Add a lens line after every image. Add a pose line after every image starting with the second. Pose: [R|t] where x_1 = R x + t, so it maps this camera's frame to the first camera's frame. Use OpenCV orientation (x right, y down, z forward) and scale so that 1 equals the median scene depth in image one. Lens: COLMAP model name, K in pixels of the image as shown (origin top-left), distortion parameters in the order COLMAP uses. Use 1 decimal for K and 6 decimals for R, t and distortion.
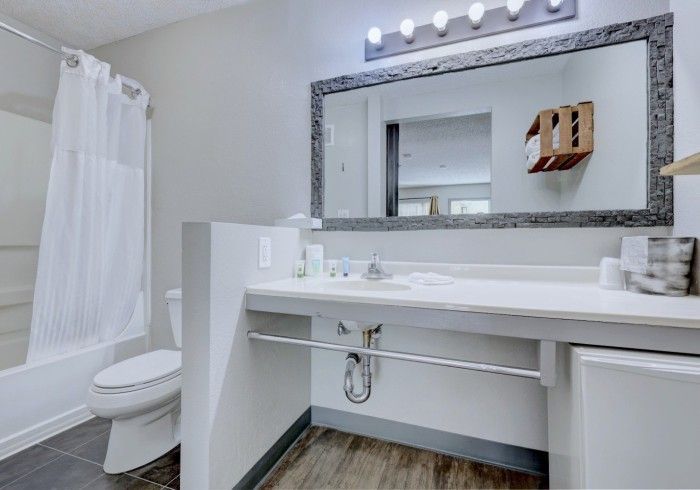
lens RADIAL K [[320.8, 0, 350.2], [0, 320.8, 241.8], [0, 0, 1]] dist [0.001230, -0.001525]
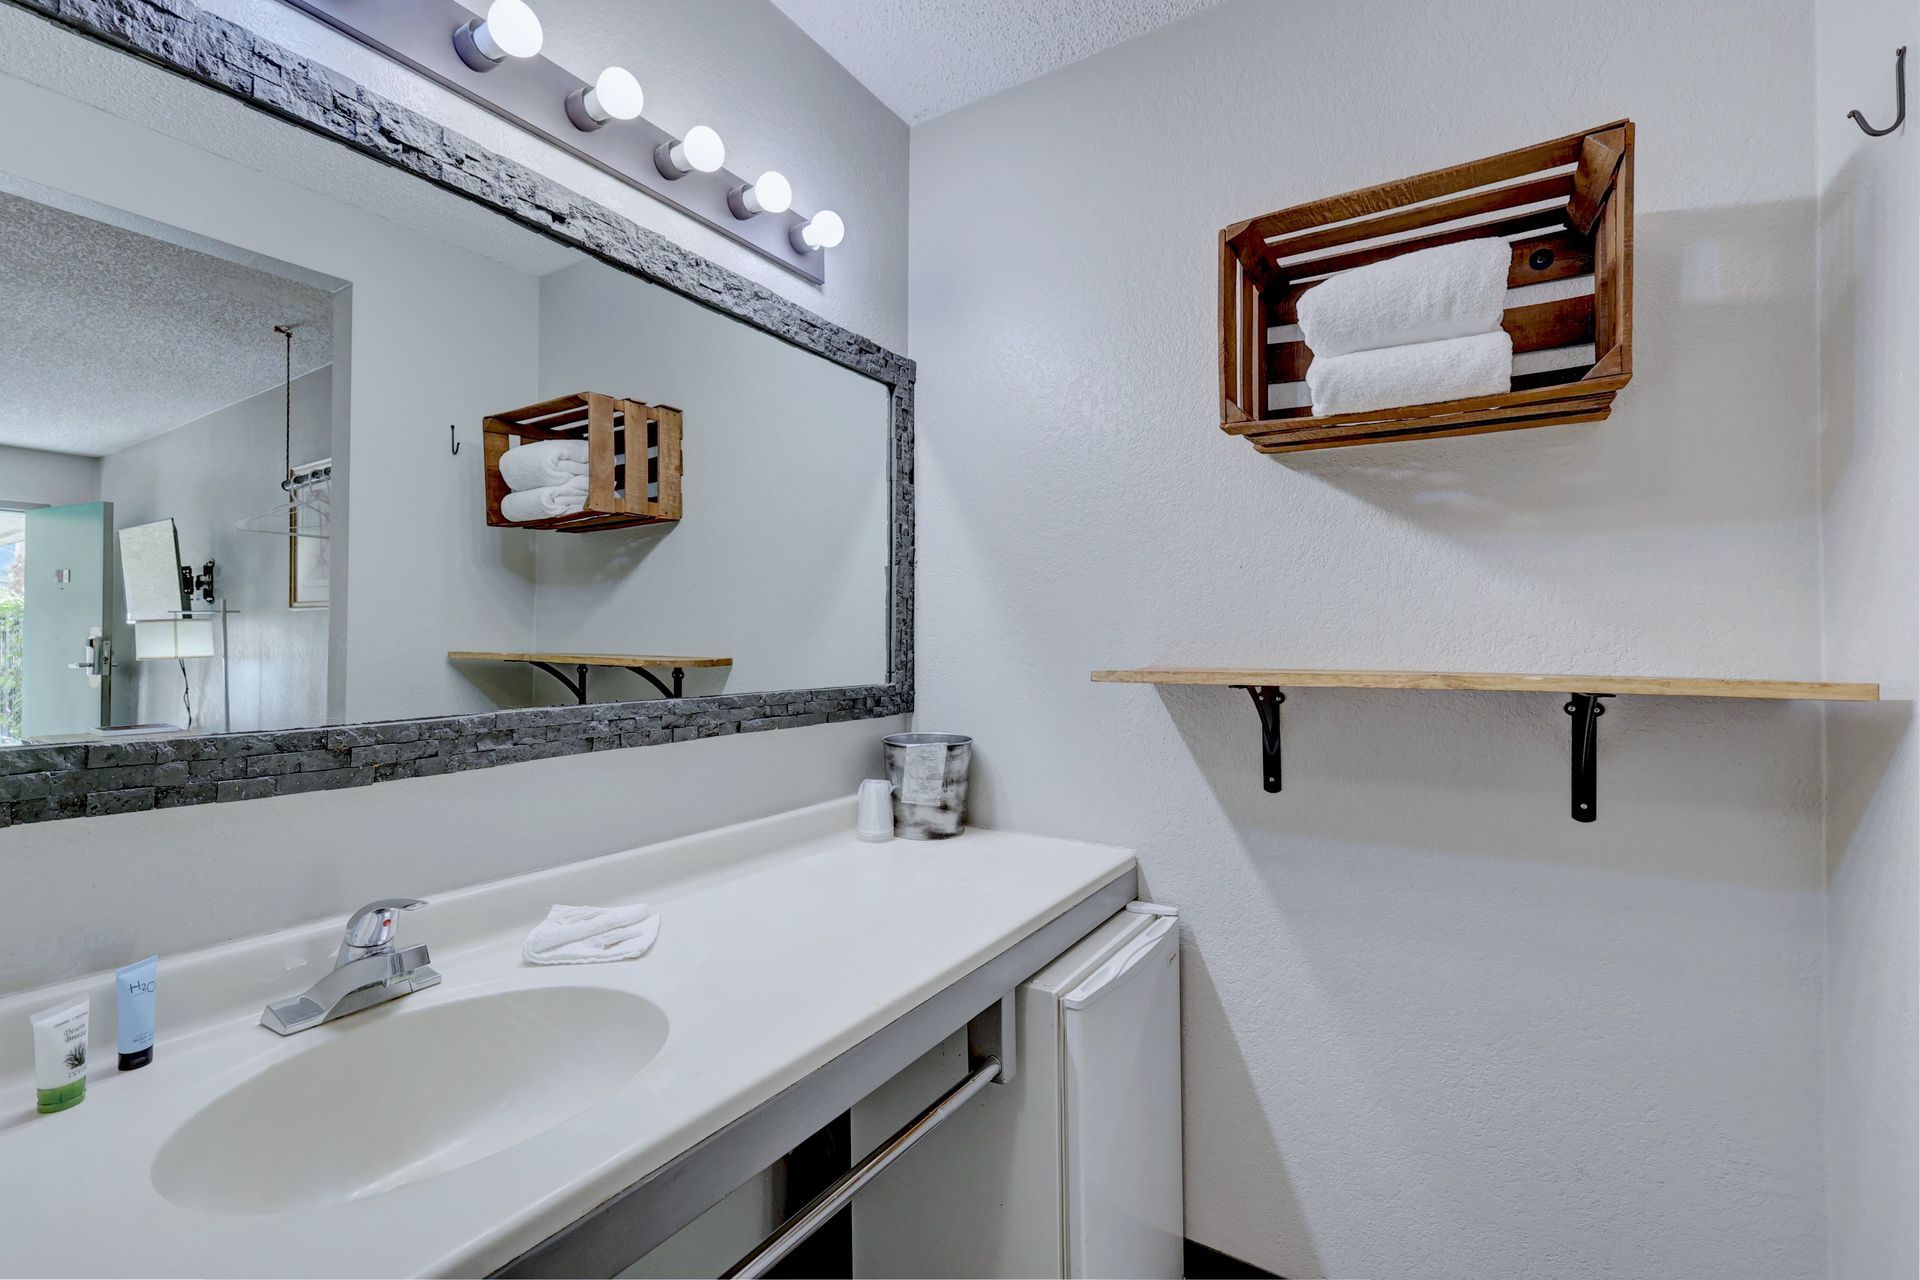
lens RADIAL K [[831.5, 0, 965.2], [0, 831.5, 632.6], [0, 0, 1]] dist [0.000148, -0.000535]
pose [[0.199338, 0.009042, 0.979889, -0.490017], [-0.012597, 0.999898, -0.006664, -0.178360], [-0.979850, -0.011016, 0.199432, 0.547591]]
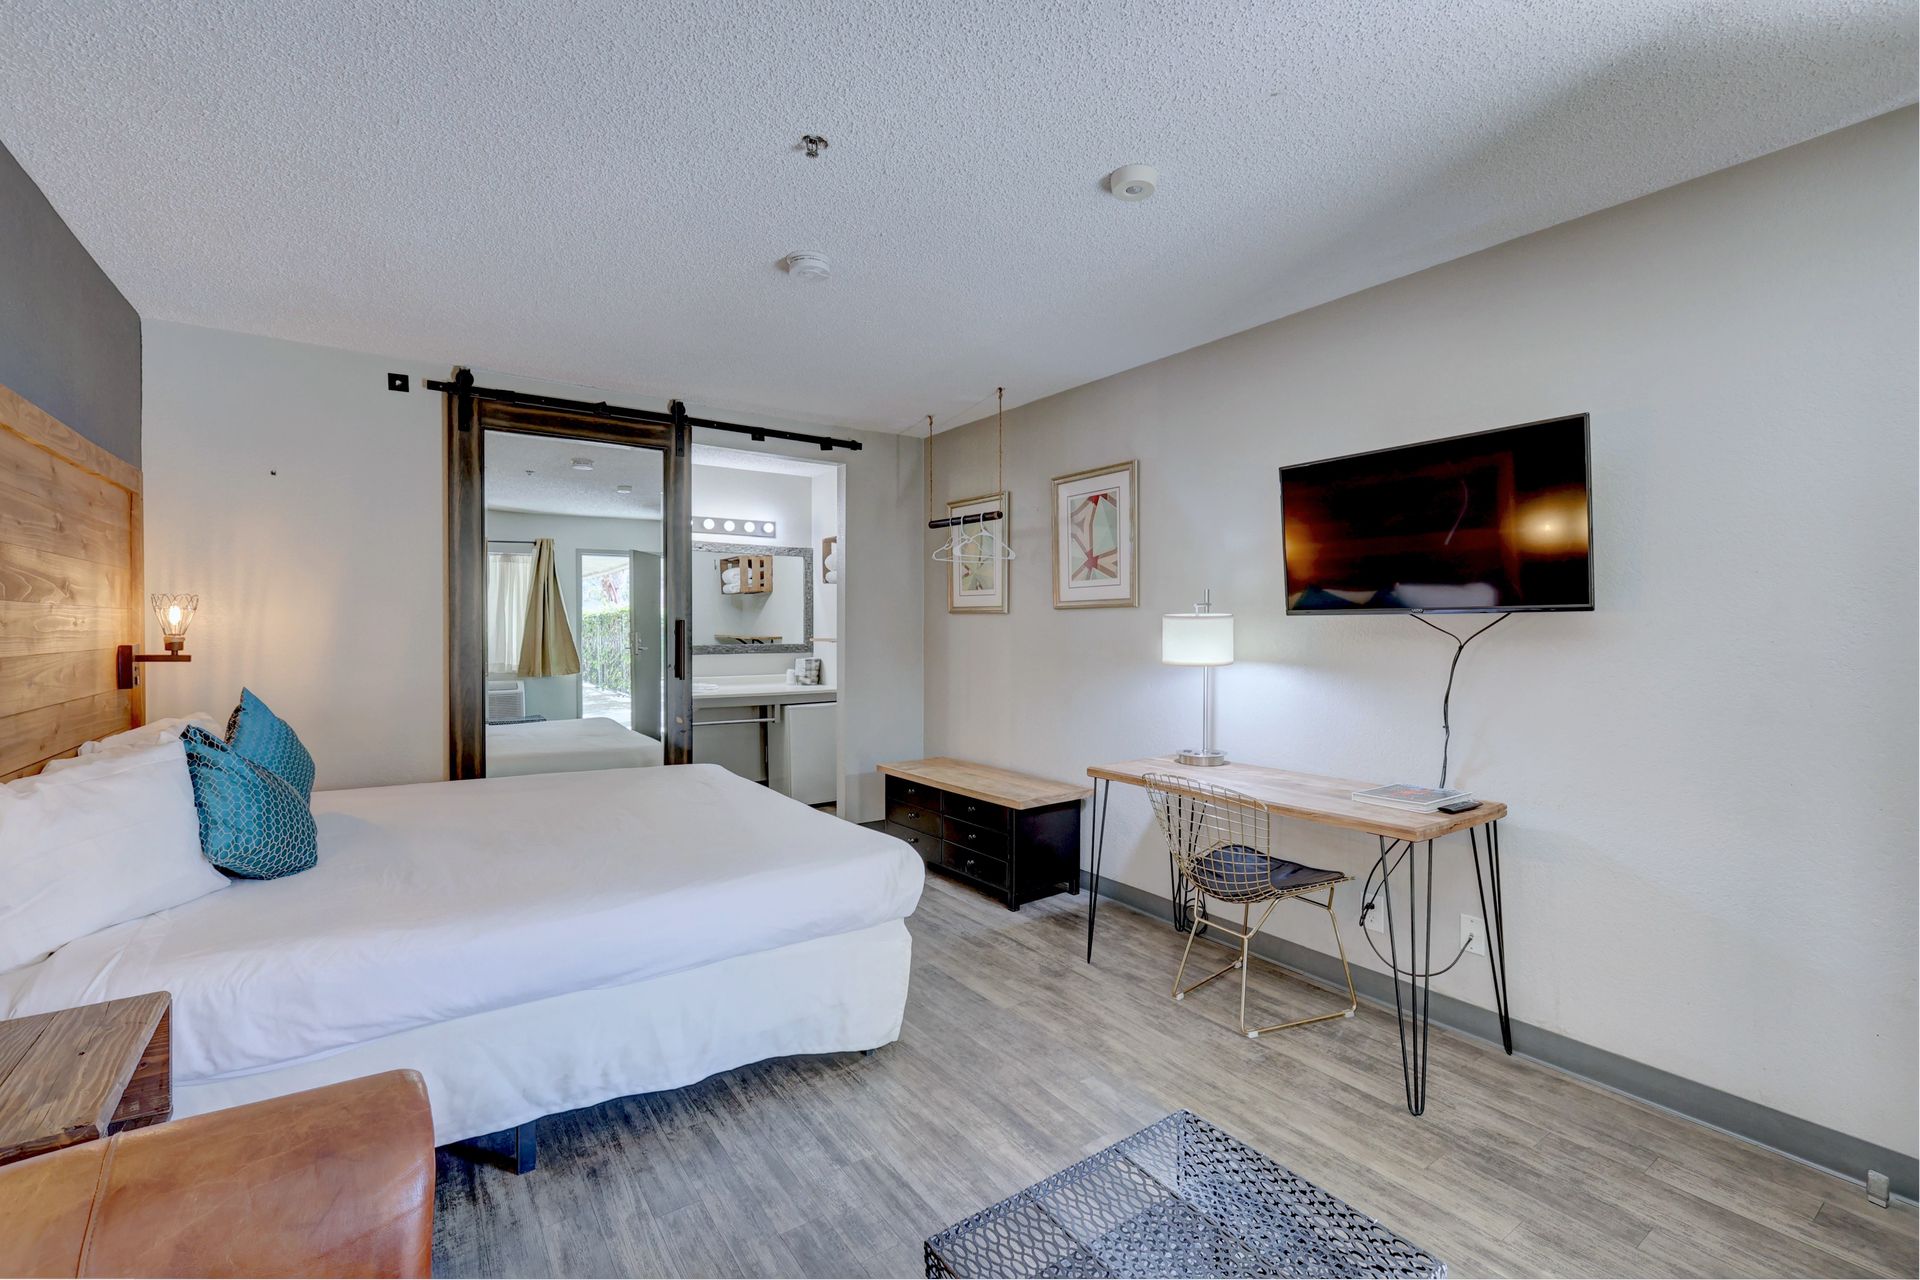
lens RADIAL K [[831.5, 0, 960.3], [0, 831.5, 635.1], [0, 0, 1]] dist [0.000148, -0.000535]
pose [[0.569185, 0.001879, 0.822207, -2.596238], [-0.009396, 0.999947, 0.004220, -0.176851], [-0.822156, -0.010127, 0.569173, -2.566651]]
